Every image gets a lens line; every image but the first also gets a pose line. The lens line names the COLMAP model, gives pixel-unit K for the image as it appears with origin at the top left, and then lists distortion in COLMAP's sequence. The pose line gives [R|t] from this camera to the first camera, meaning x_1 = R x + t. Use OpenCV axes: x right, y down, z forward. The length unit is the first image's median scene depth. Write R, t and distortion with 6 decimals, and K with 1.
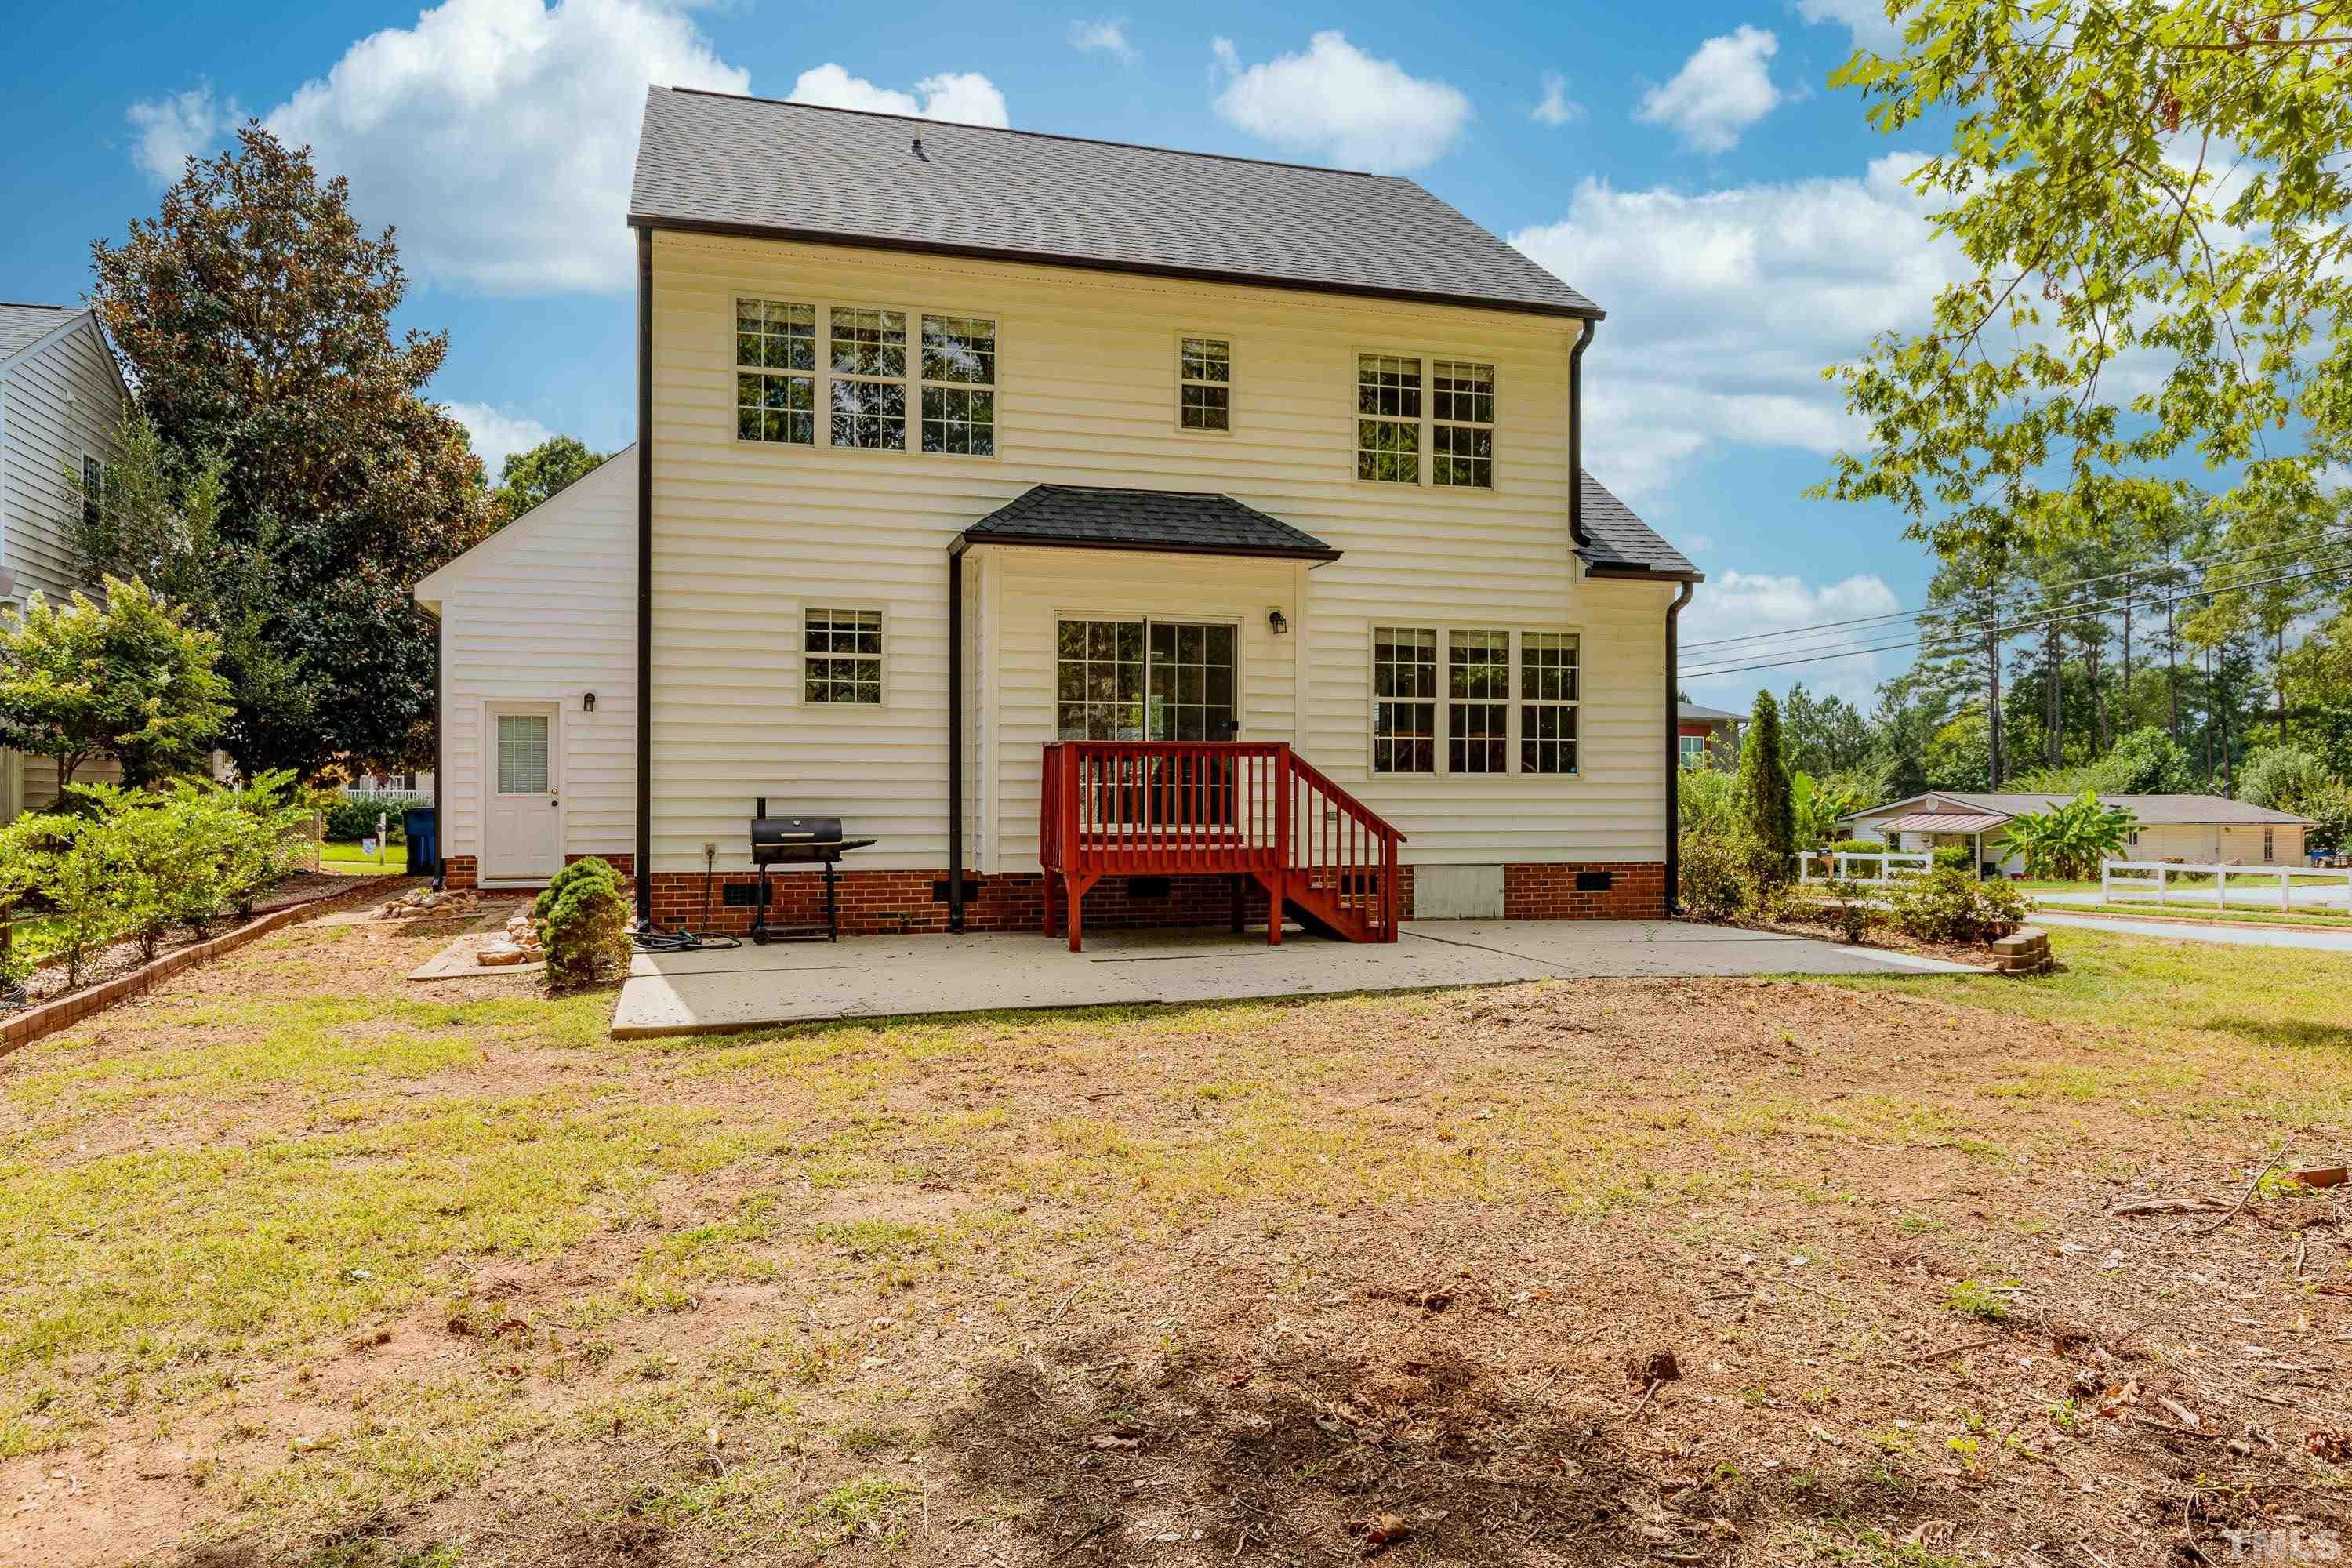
lens RADIAL K [[1581.8, 0, 1183.4], [0, 1581.8, 791.7], [0, 0, 1]] dist [0.002859, 0.000491]
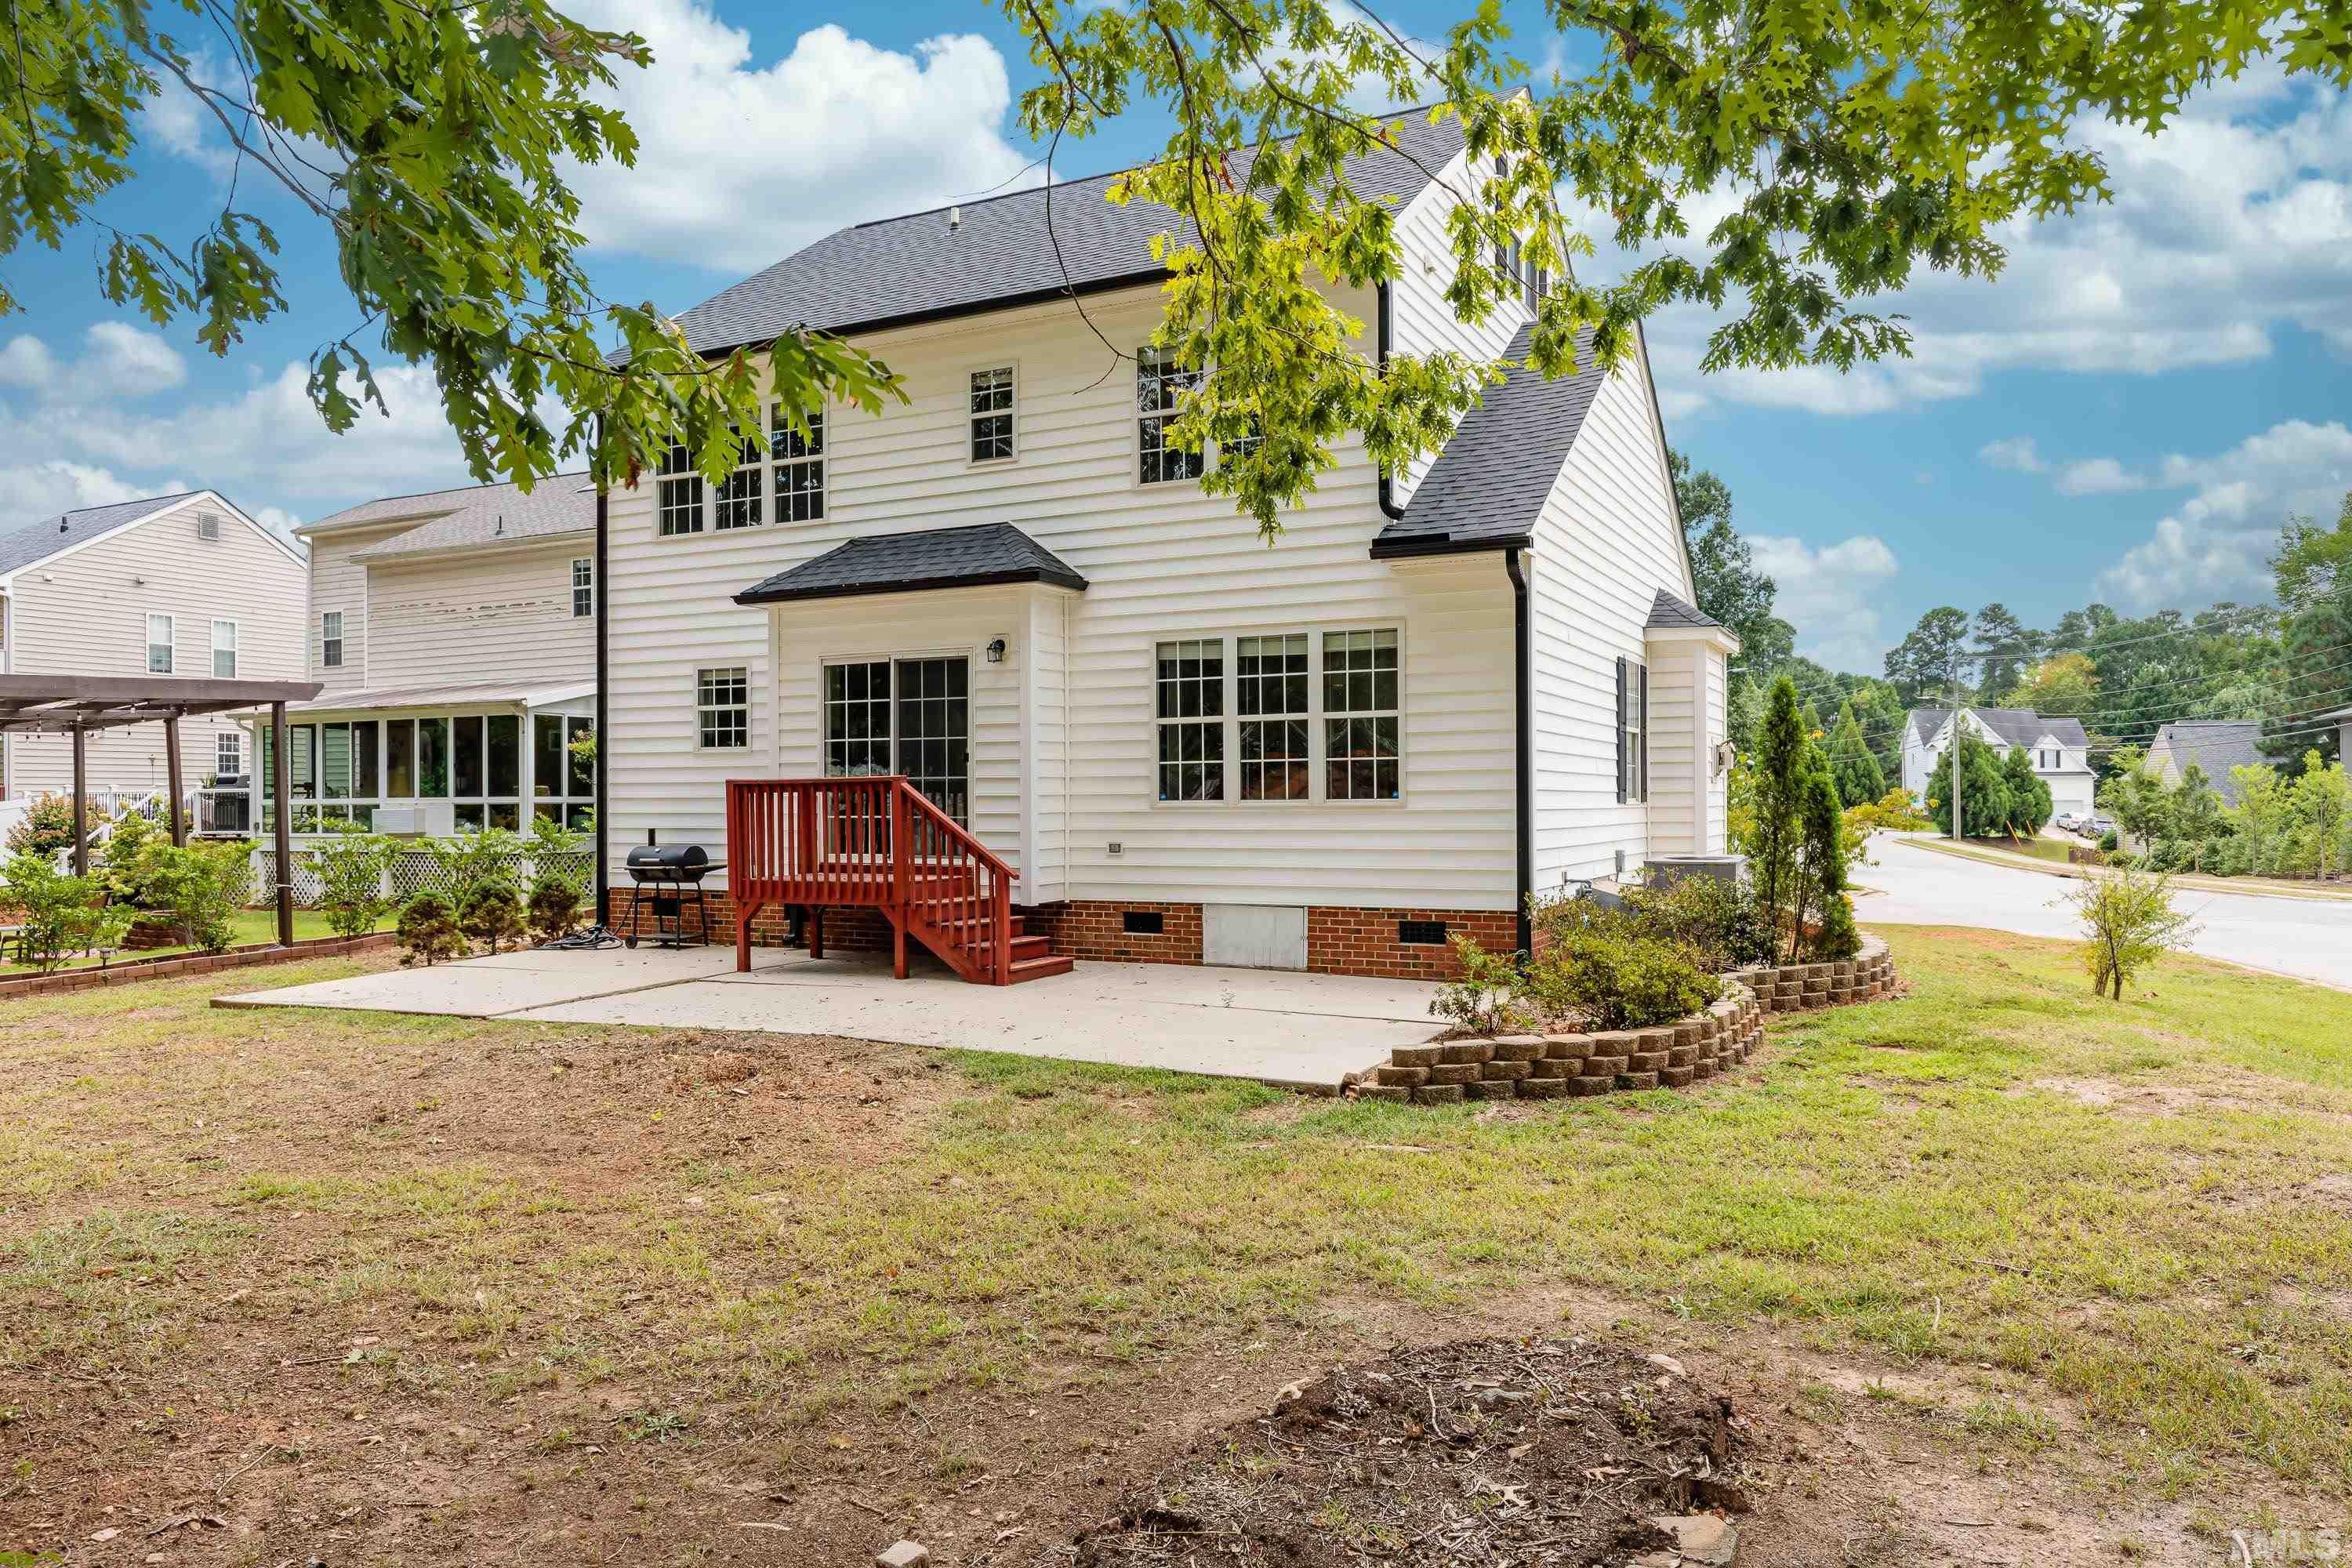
lens RADIAL K [[1581.8, 0, 1181.1], [0, 1581.8, 787.9], [0, 0, 1]] dist [0.002859, 0.000491]
pose [[0.728832, -0.013800, -0.684554, 0.753998], [0.008234, 0.999901, -0.011391, -0.009102], [0.684643, 0.002666, 0.728873, 0.341102]]
